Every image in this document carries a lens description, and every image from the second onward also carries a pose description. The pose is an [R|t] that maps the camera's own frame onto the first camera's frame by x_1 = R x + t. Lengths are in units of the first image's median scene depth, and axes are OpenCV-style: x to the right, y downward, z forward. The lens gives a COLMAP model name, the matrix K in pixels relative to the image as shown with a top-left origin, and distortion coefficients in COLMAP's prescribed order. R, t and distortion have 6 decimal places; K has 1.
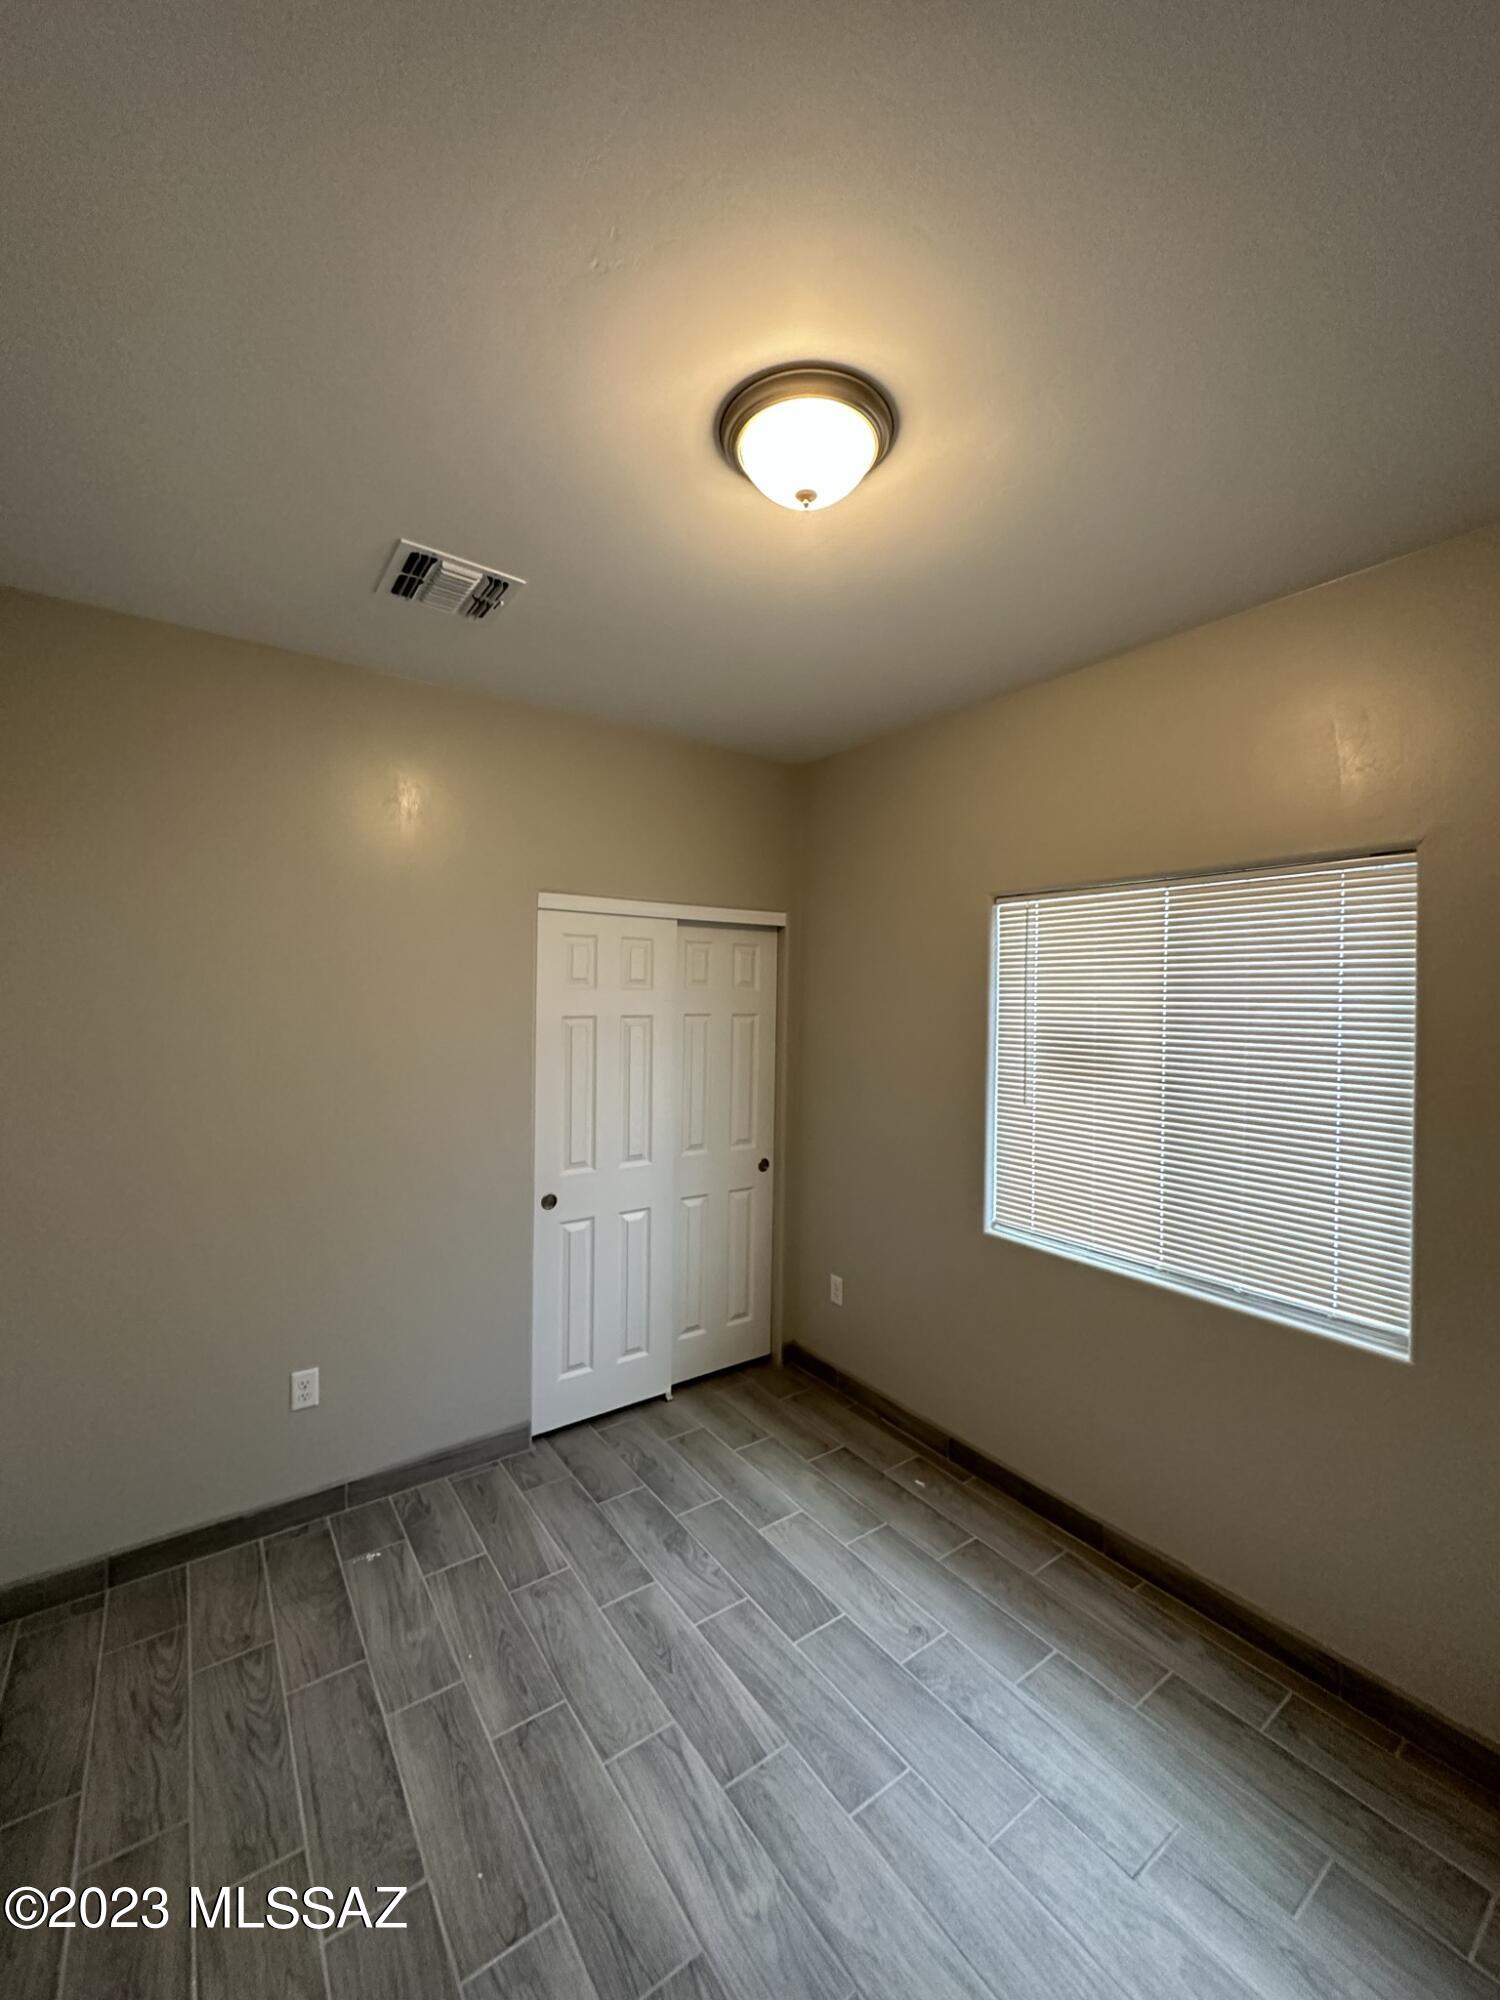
lens RADIAL K [[793.1, 0, 750.0], [0, 793.1, 1000.0], [0, 0, 1]] dist [-0.000705, -0.000150]
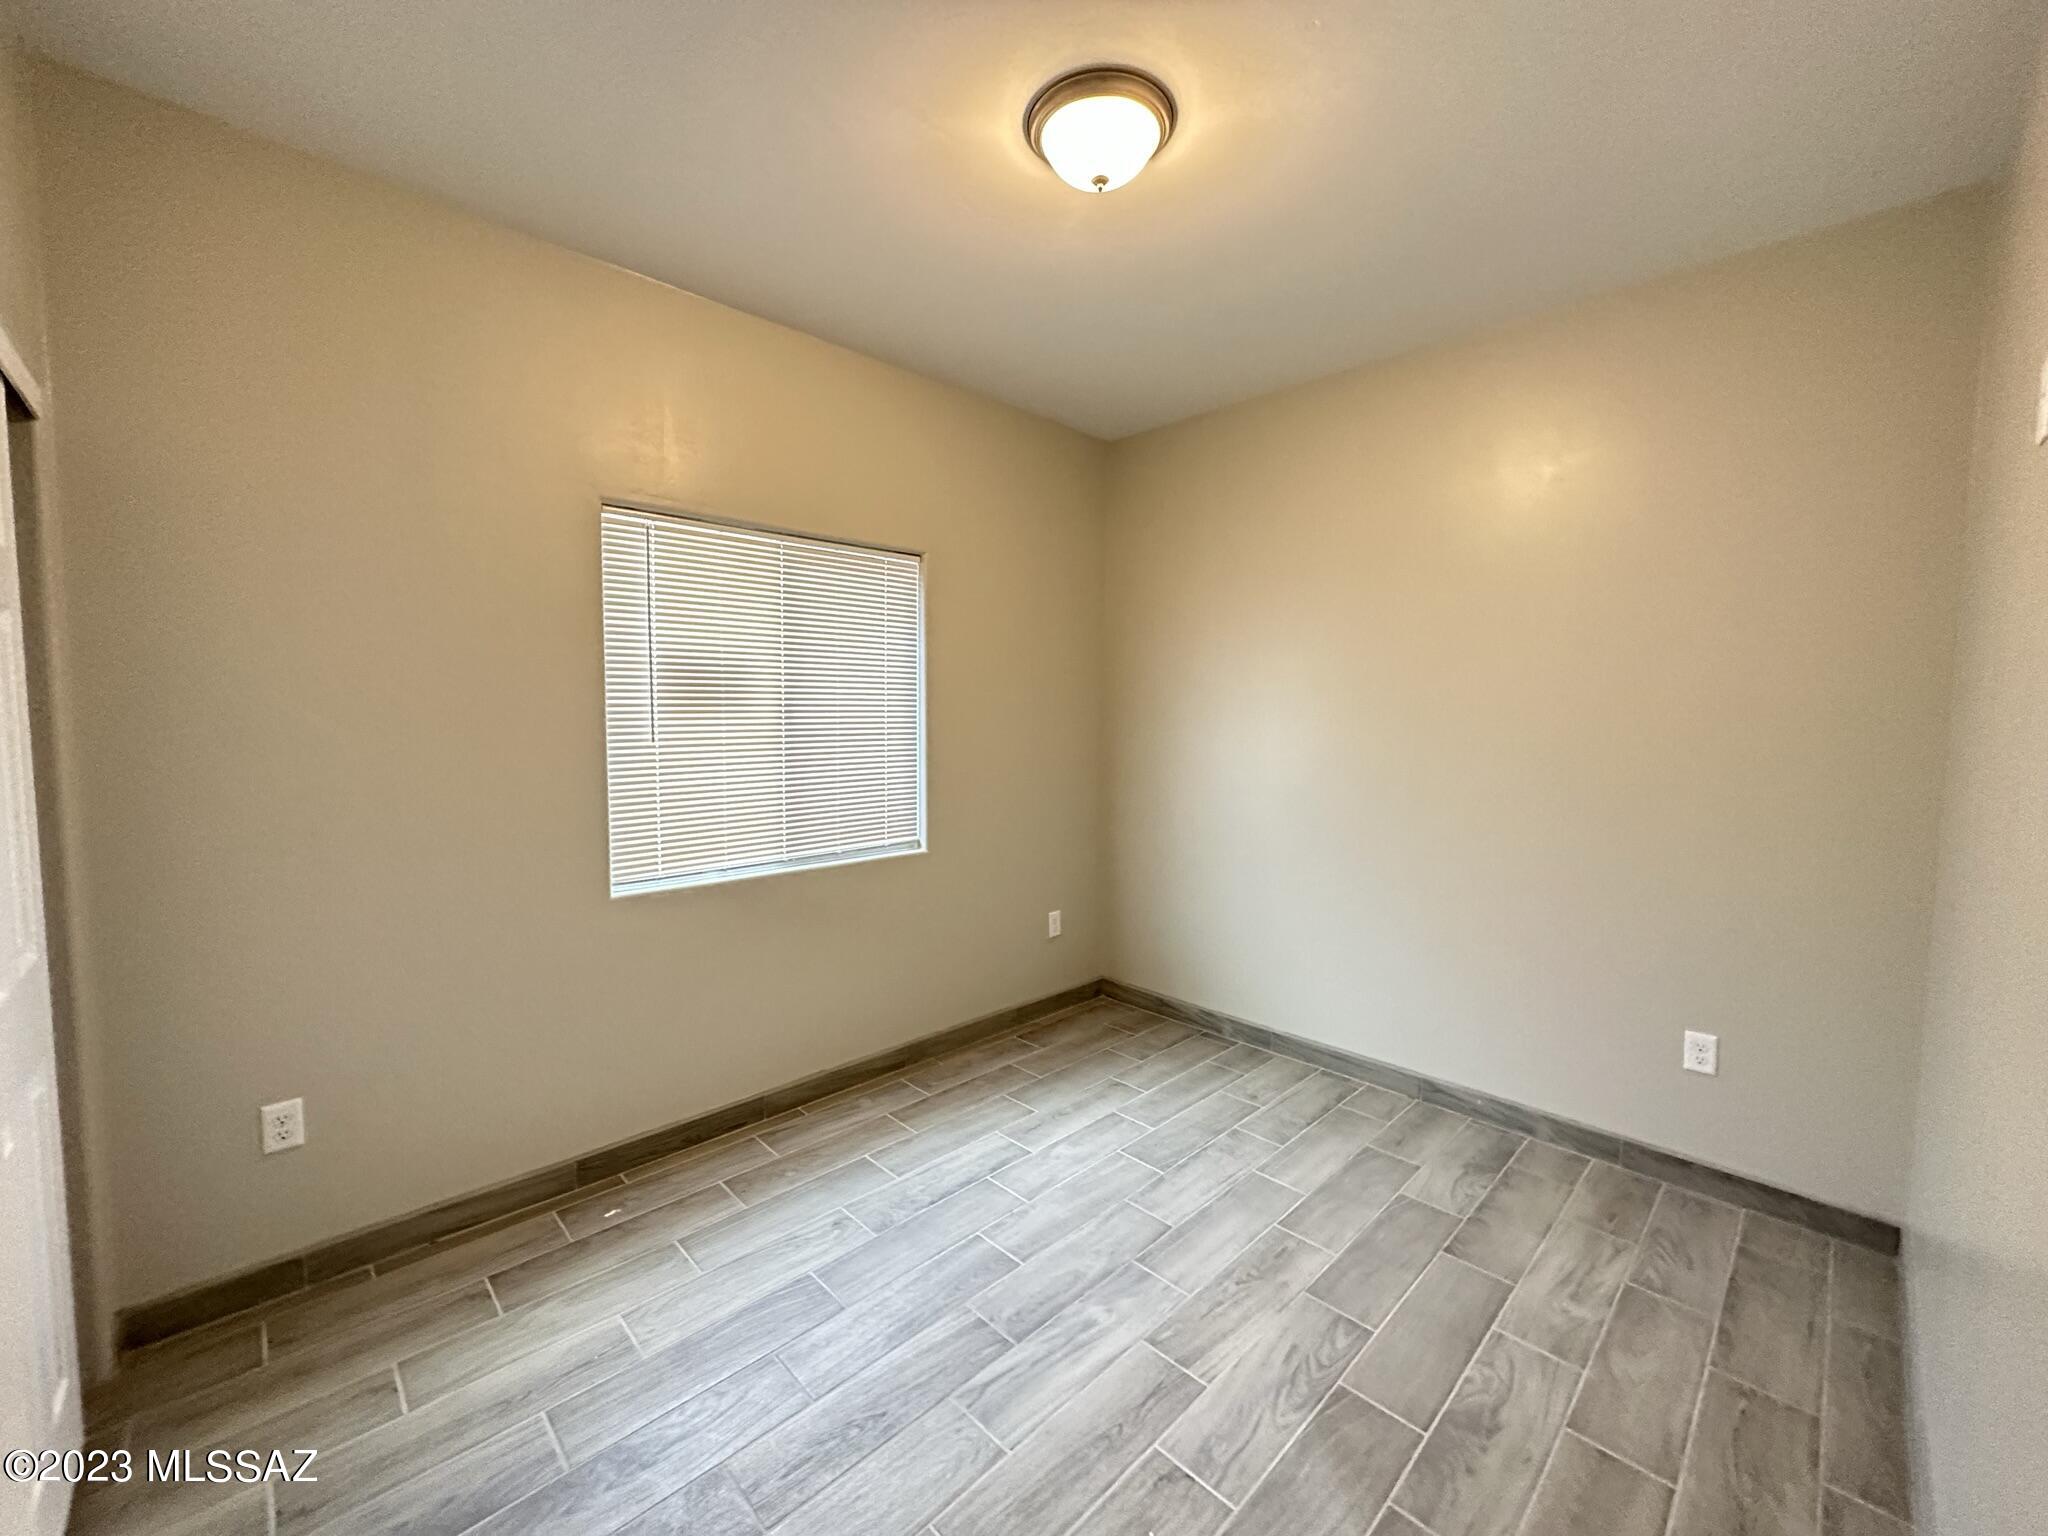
lens RADIAL K [[812.2, 0, 1024.0], [0, 812.2, 768.0], [0, 0, 1]] dist [-0.000705, -0.000150]
pose [[-0.145764, -0.084620, 0.985694, -0.969077], [0.000303, 0.996331, 0.085578, 0.119036], [-0.989319, 0.012773, -0.145203, 1.054139]]
